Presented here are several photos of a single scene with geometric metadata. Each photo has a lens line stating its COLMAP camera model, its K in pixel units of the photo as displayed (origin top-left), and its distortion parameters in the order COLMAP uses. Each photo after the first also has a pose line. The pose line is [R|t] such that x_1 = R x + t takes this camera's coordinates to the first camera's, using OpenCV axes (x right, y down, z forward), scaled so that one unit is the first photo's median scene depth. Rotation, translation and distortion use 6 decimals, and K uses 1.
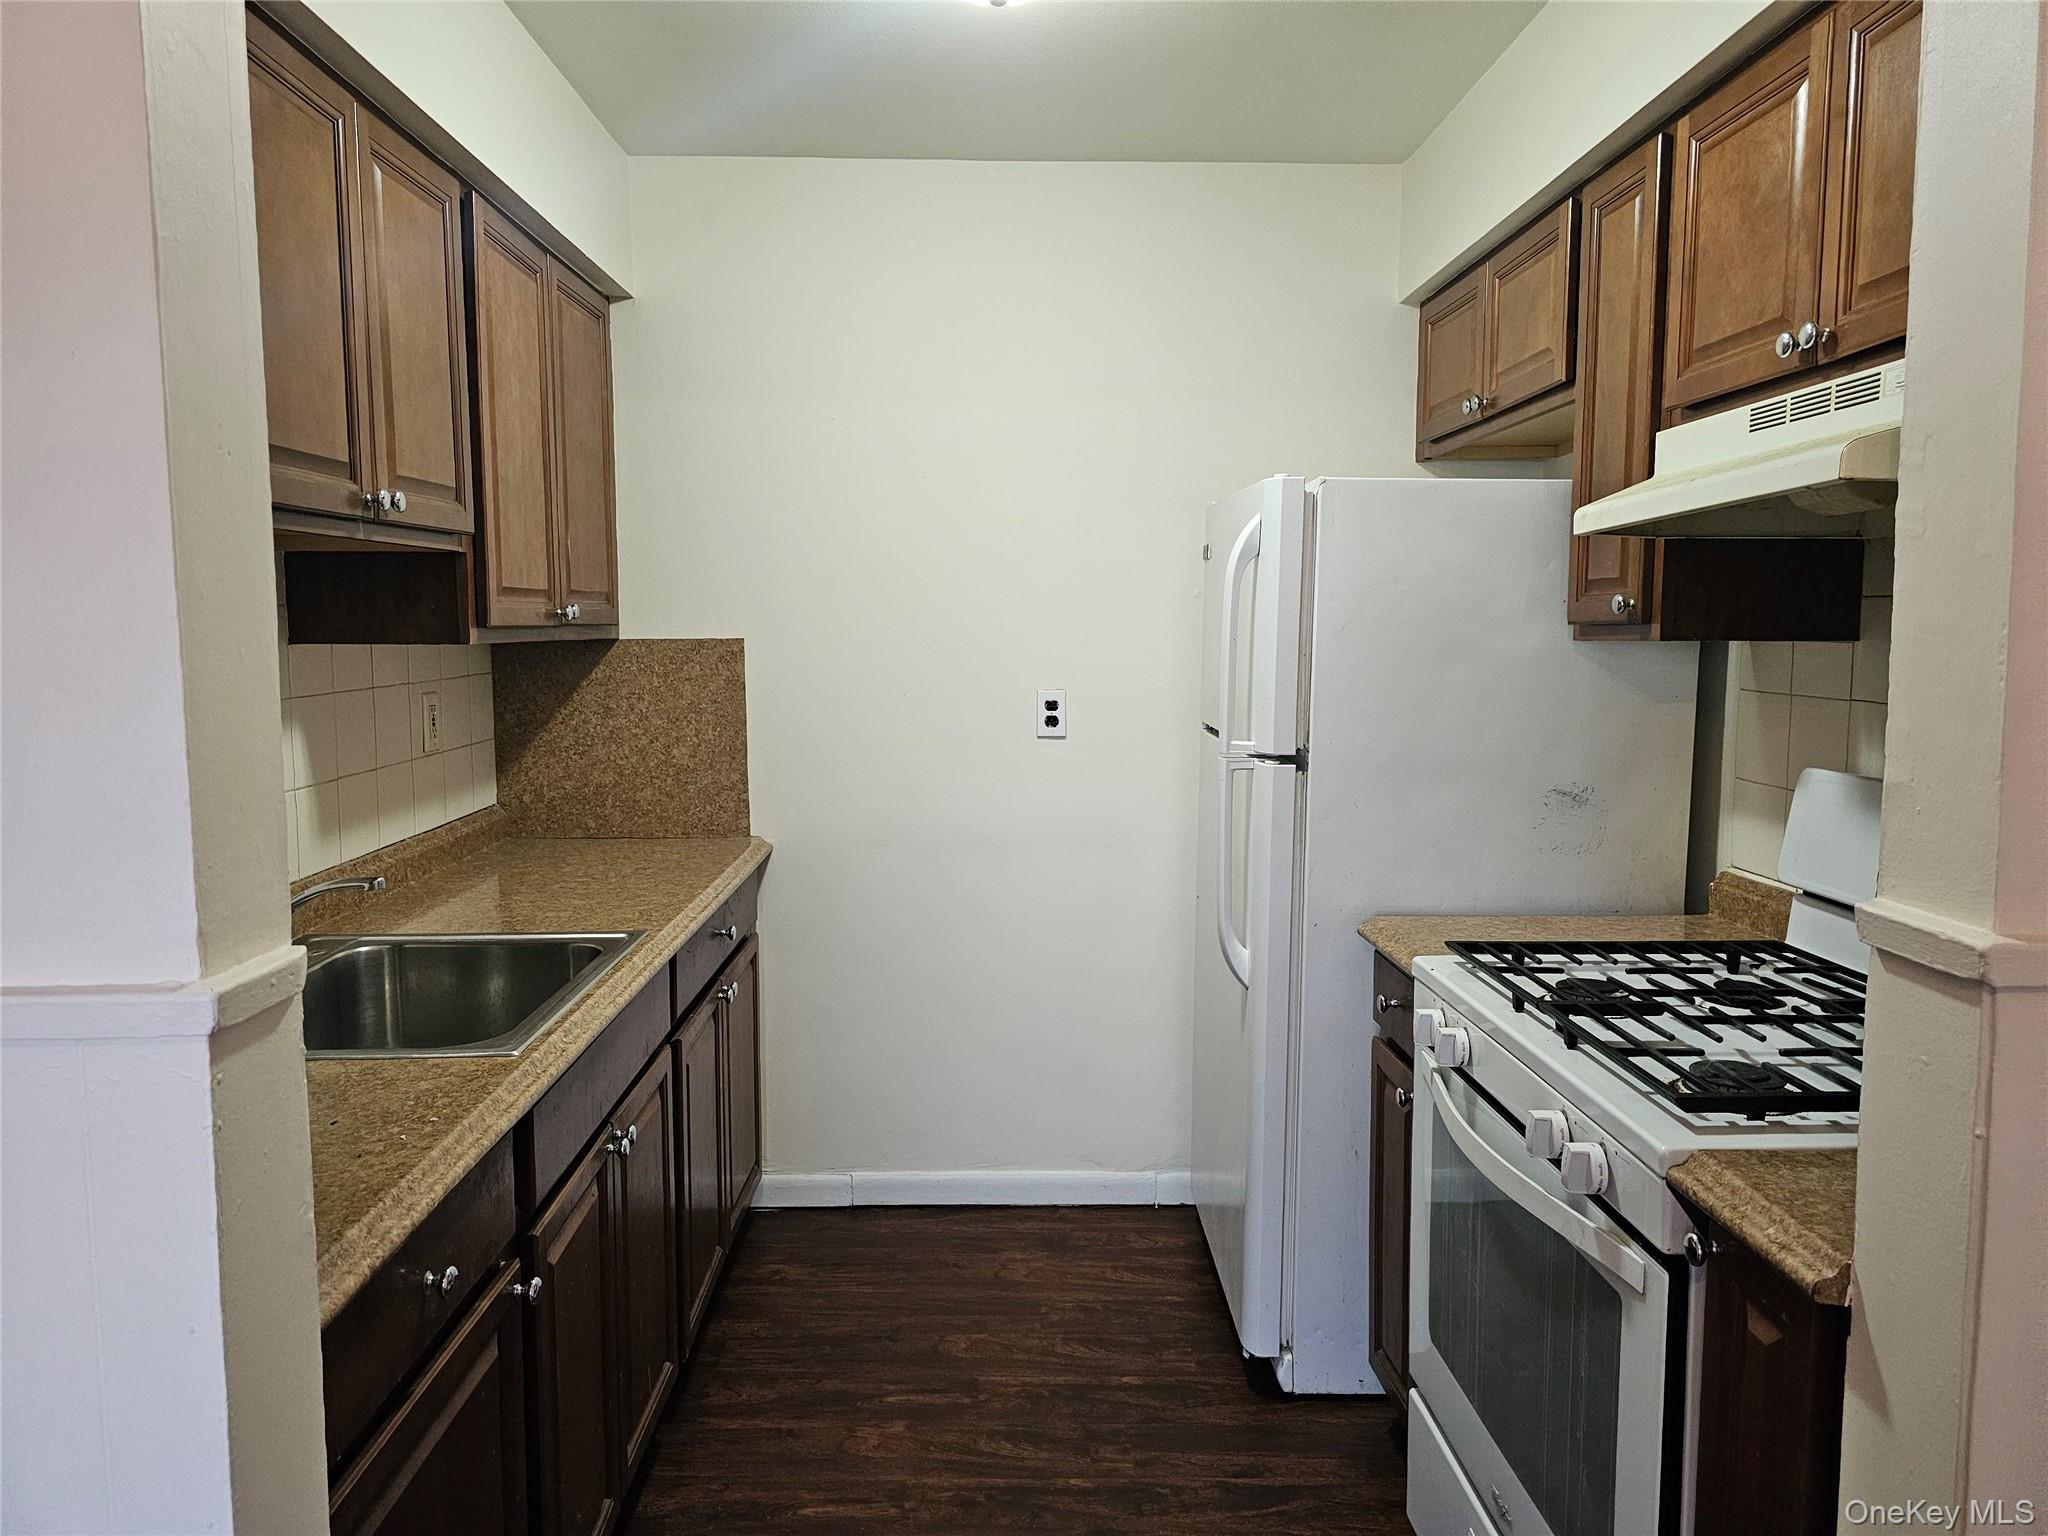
lens RADIAL K [[1368.7, 0, 1022.8], [0, 1368.7, 742.0], [0, 0, 1]] dist [0.060637, -0.055678]
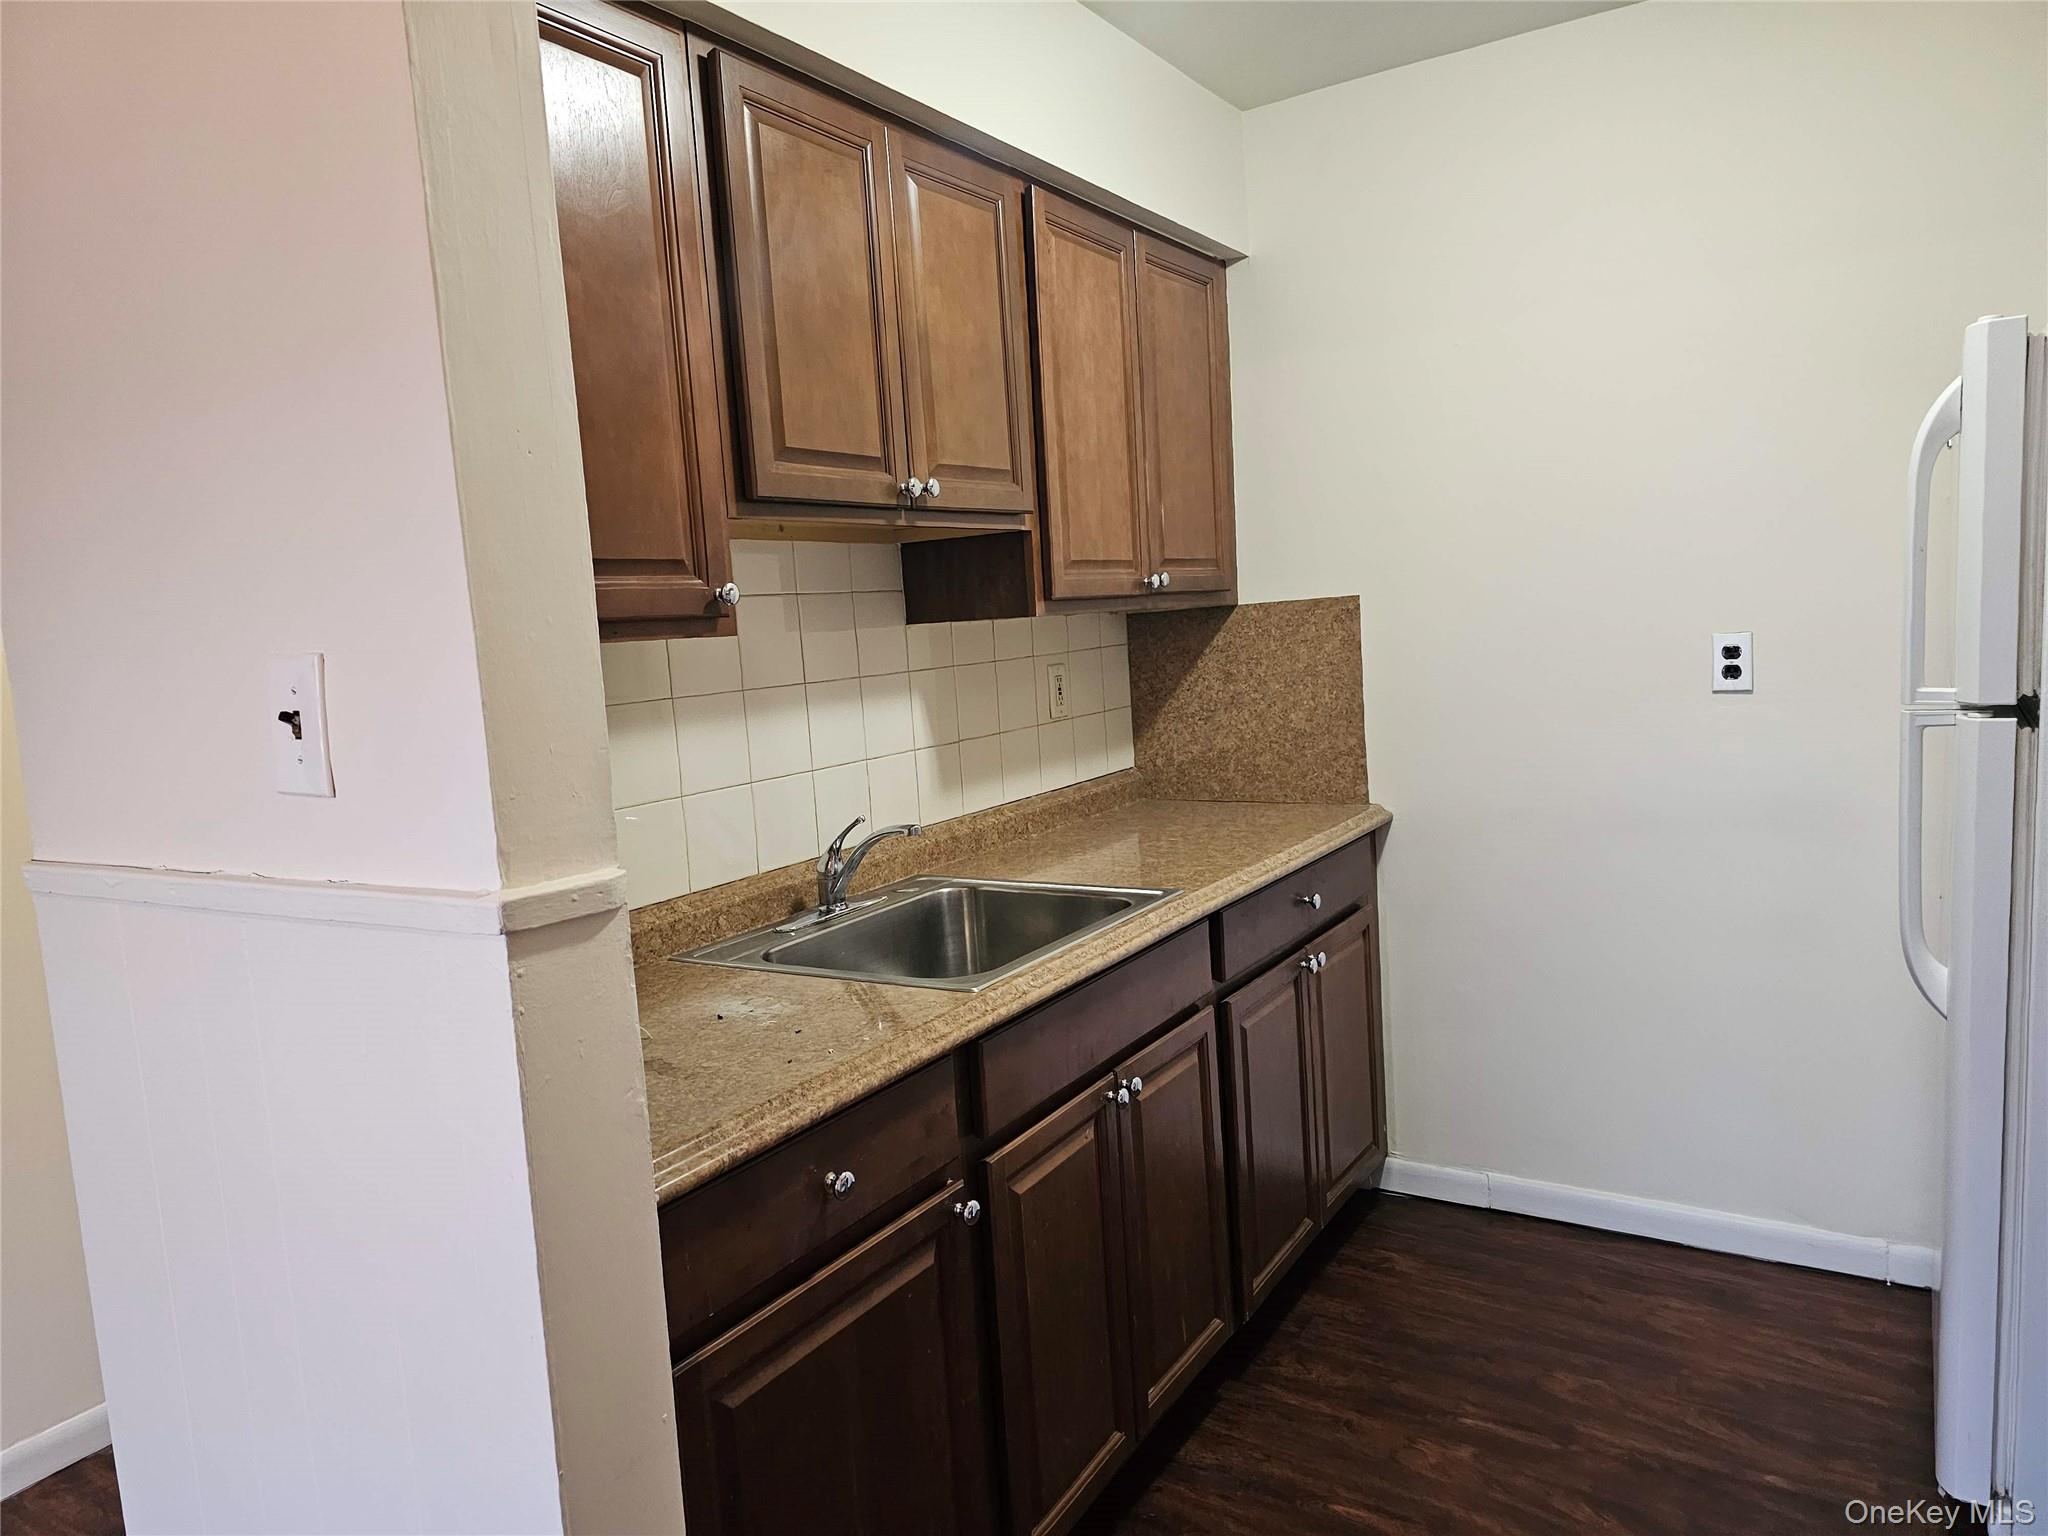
lens RADIAL K [[1368.7, 0, 1002.5], [0, 1368.7, 764.8], [0, 0, 1]] dist [0.060637, -0.055678]
pose [[0.827319, 0.007196, -0.561686, 0.168994], [0.013209, 0.999392, 0.032260, 0.010404], [0.561577, -0.034109, 0.826721, 0.093193]]
